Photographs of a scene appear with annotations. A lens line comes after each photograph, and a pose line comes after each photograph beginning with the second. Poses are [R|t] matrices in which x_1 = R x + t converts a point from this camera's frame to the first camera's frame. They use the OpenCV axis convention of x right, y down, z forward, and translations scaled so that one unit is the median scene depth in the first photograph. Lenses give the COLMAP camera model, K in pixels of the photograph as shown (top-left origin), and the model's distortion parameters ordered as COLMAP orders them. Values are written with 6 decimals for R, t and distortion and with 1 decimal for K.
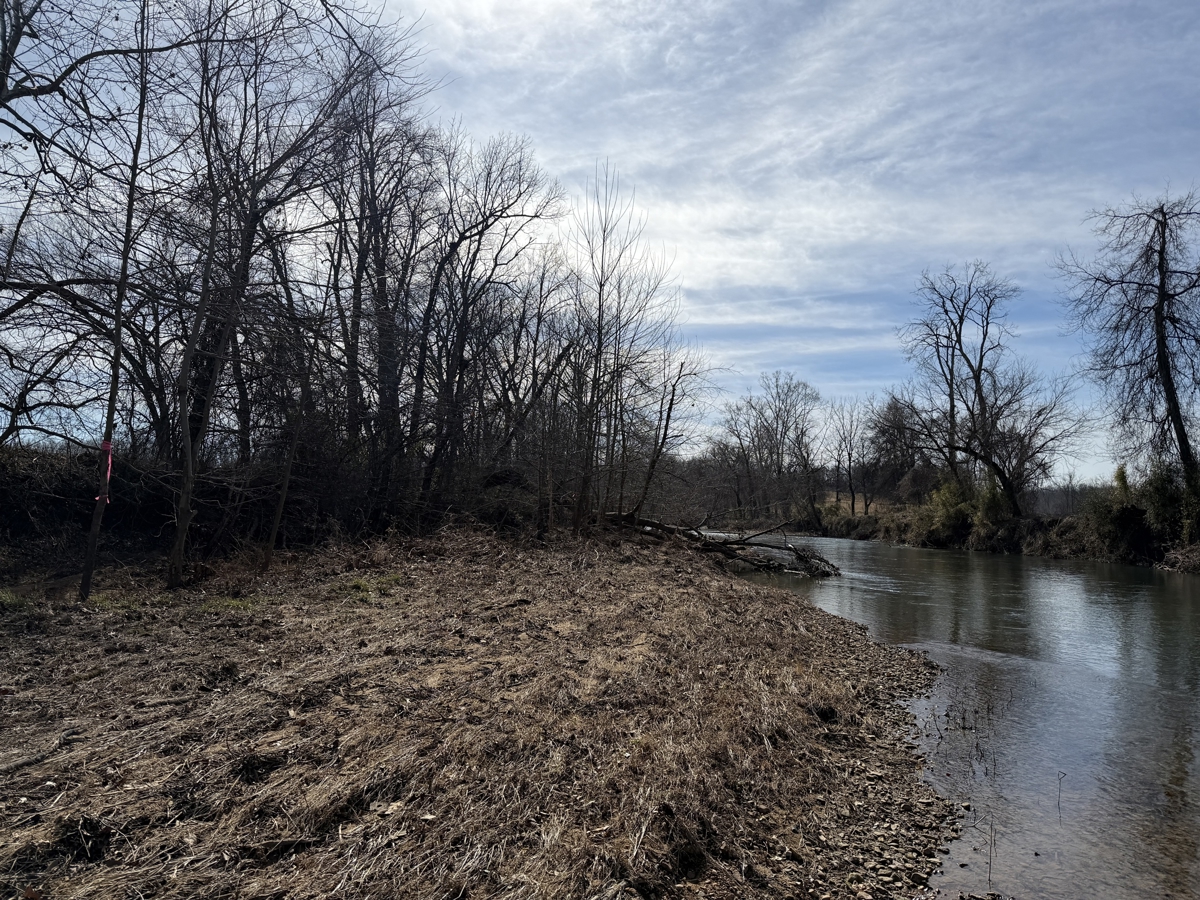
lens RADIAL K [[835.3, 0, 600.0], [0, 835.3, 450.0], [0, 0, 1]] dist [0.083025, -0.104853]
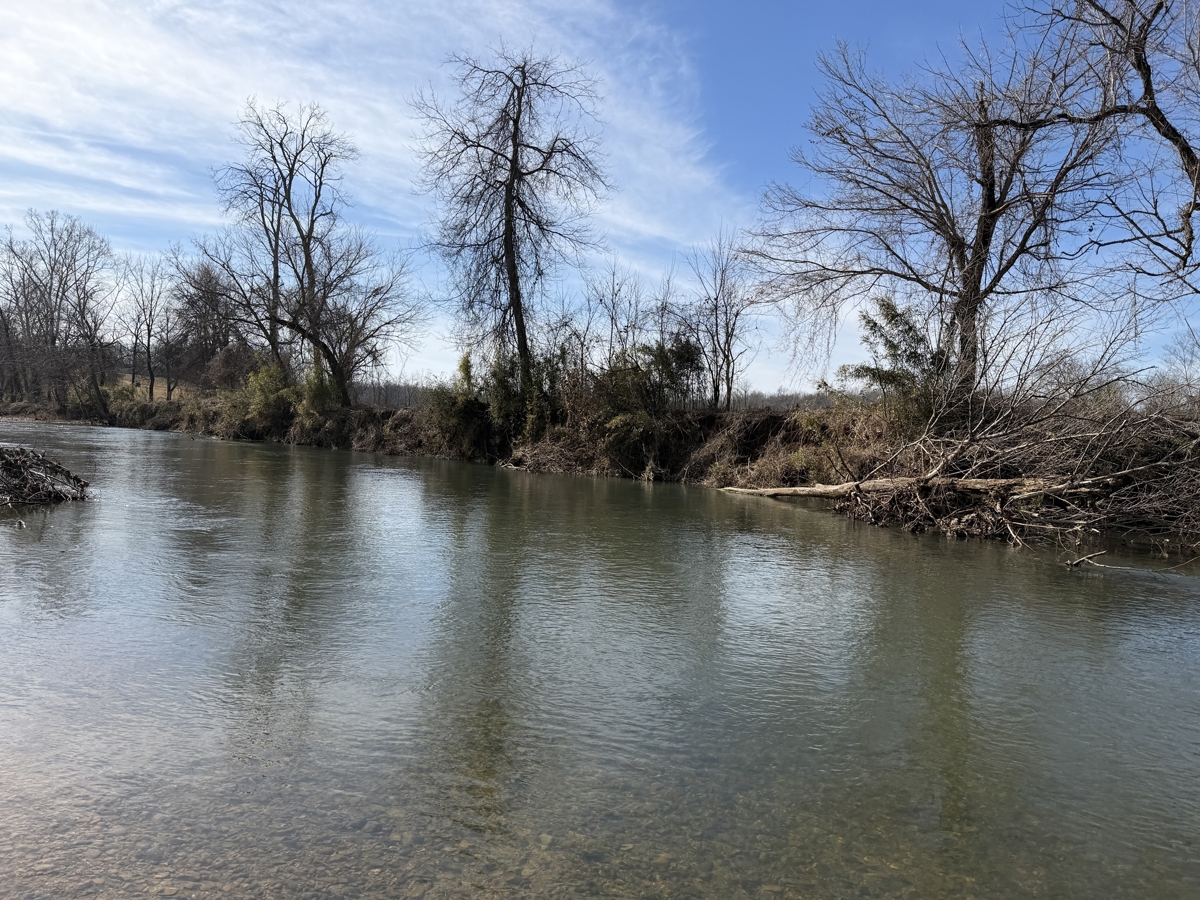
lens RADIAL K [[835.3, 0, 600.0], [0, 835.3, 450.0], [0, 0, 1]] dist [0.083025, -0.104853]
pose [[0.716487, 0.000346, 0.697601, 0.063800], [-0.090477, 0.991599, 0.092436, 0.014291], [-0.691708, -0.129346, 0.710499, 0.164805]]
